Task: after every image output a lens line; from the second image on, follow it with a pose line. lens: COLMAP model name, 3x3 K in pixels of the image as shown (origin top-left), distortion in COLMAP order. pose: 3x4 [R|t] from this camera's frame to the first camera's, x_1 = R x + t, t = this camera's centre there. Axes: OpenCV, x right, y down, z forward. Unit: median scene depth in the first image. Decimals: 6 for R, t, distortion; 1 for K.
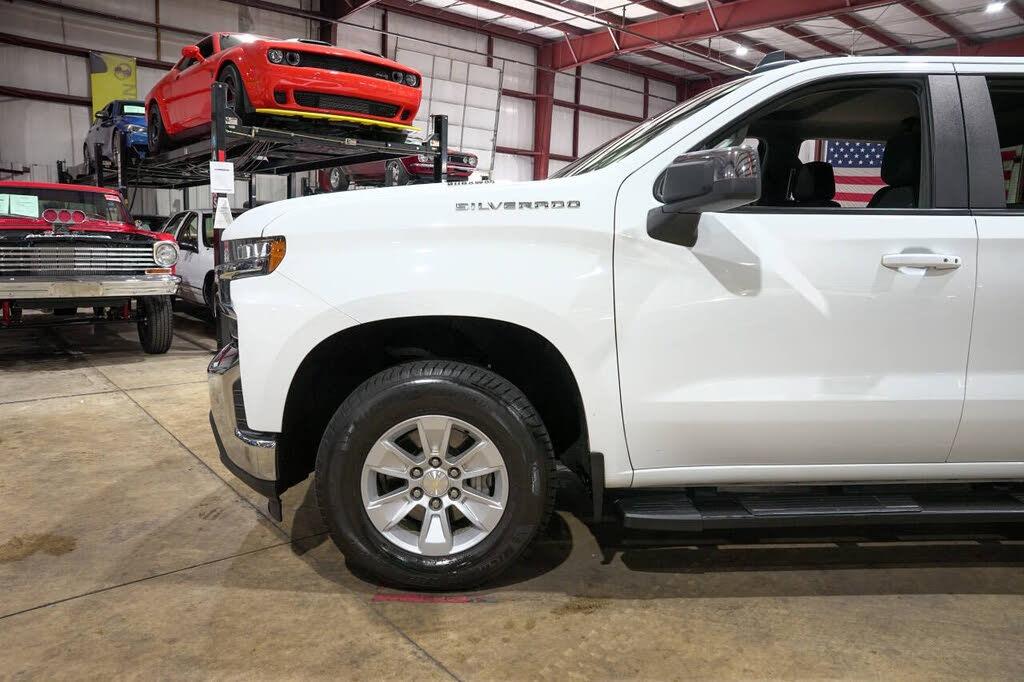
lens RADIAL K [[697.4, 0, 518.8], [0, 697.4, 343.9], [0, 0, 1]] dist [-0.127990, 0.092946]
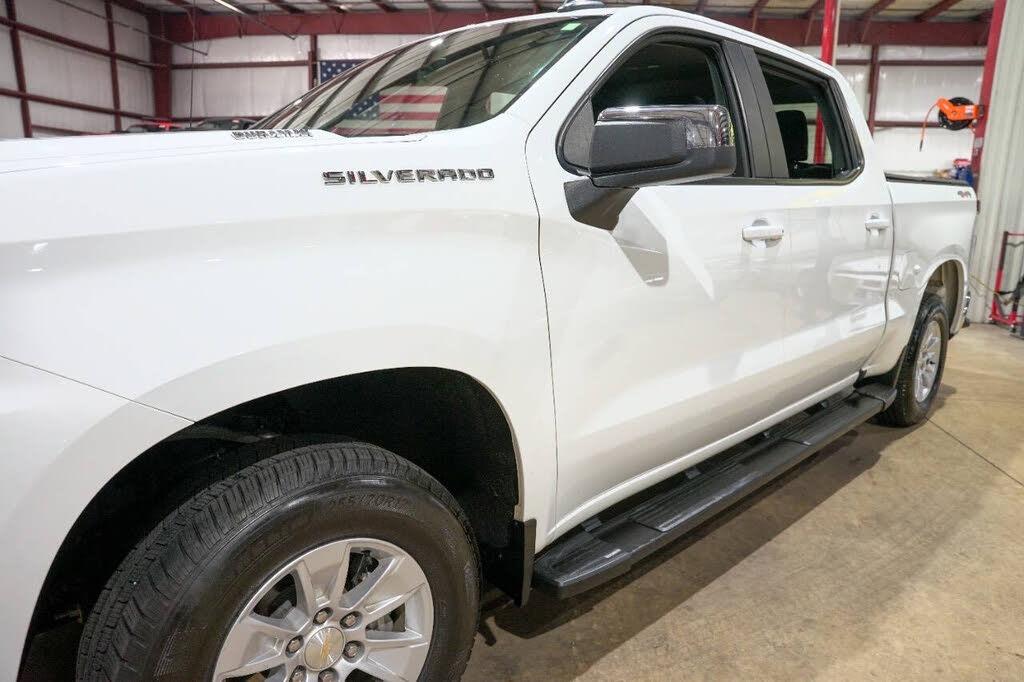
lens RADIAL K [[697.4, 0, 512.5], [0, 697.4, 342.0], [0, 0, 1]] dist [-0.127990, 0.092946]
pose [[0.751276, -0.147666, 0.643257, -0.108981], [0.102826, 0.988935, 0.106927, -0.034248], [-0.651929, -0.014188, 0.758147, 0.148419]]
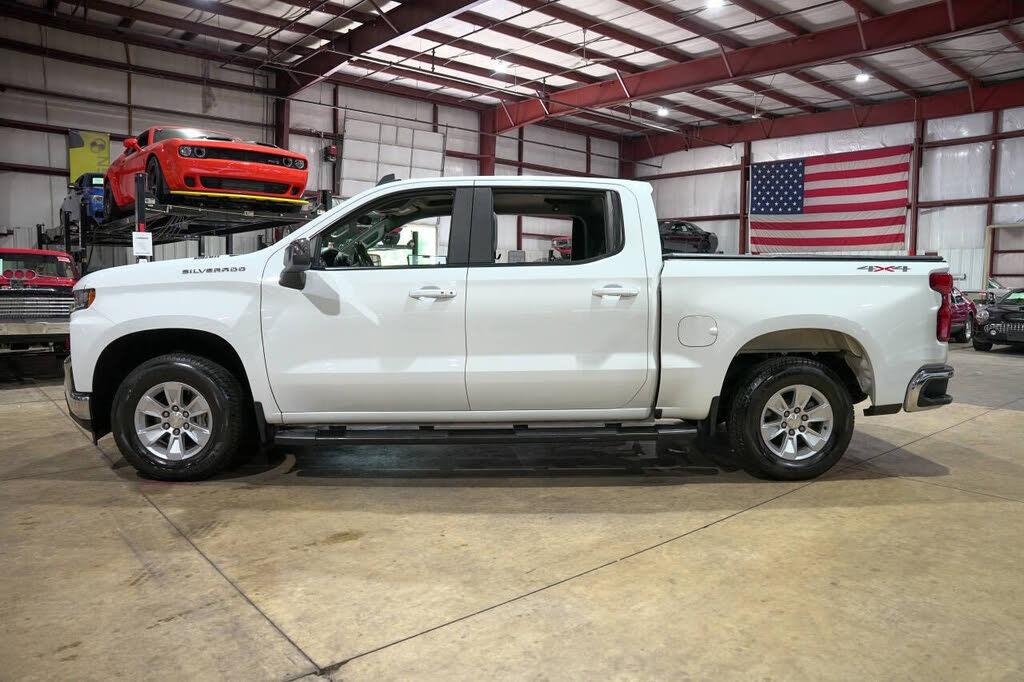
lens RADIAL K [[697.4, 0, 515.5], [0, 697.4, 344.2], [0, 0, 1]] dist [-0.127990, 0.092946]
pose [[0.999874, -0.015836, 0.000881, 0.255339], [0.015860, 0.997620, -0.067098, 0.043828], [0.000183, 0.067104, 0.997746, -0.265167]]
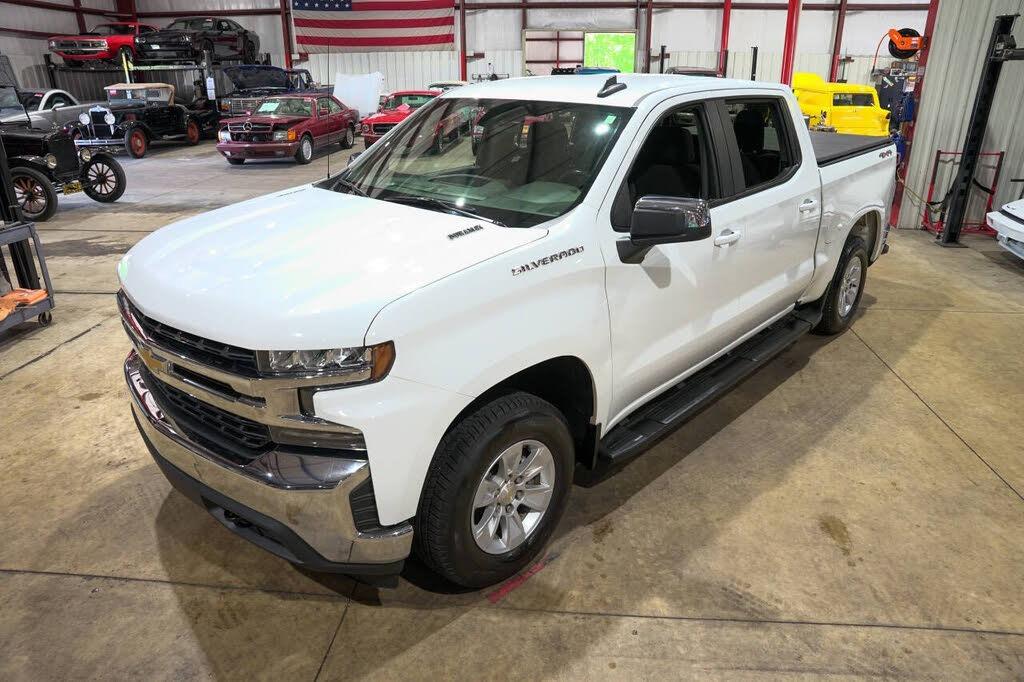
lens RADIAL K [[697.4, 0, 515.4], [0, 697.4, 339.8], [0, 0, 1]] dist [-0.127990, 0.092946]
pose [[0.716534, -0.284512, 0.636892, -0.262148], [0.128437, 0.951240, 0.280439, -0.127660], [-0.685626, -0.119144, 0.718138, 0.050589]]
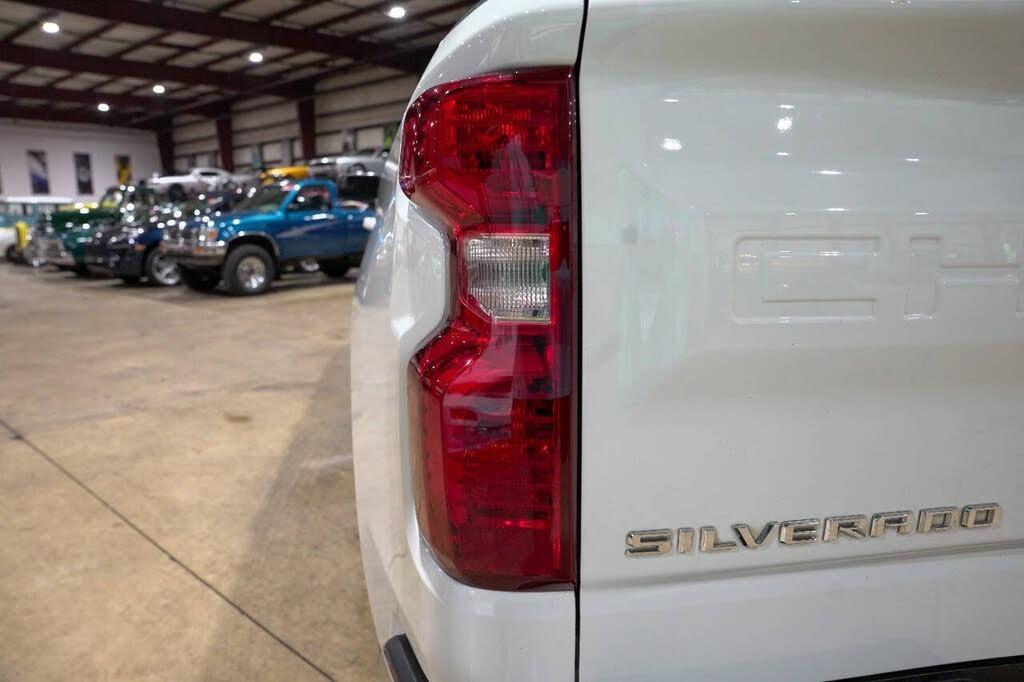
lens RADIAL K [[697.4, 0, 517.9], [0, 697.4, 341.8], [0, 0, 1]] dist [-0.127990, 0.092946]
pose [[0.144596, 0.154593, -0.977340, 0.740360], [-0.148729, 0.979894, 0.132993, -0.038466], [0.978249, 0.126129, 0.164681, 0.342054]]
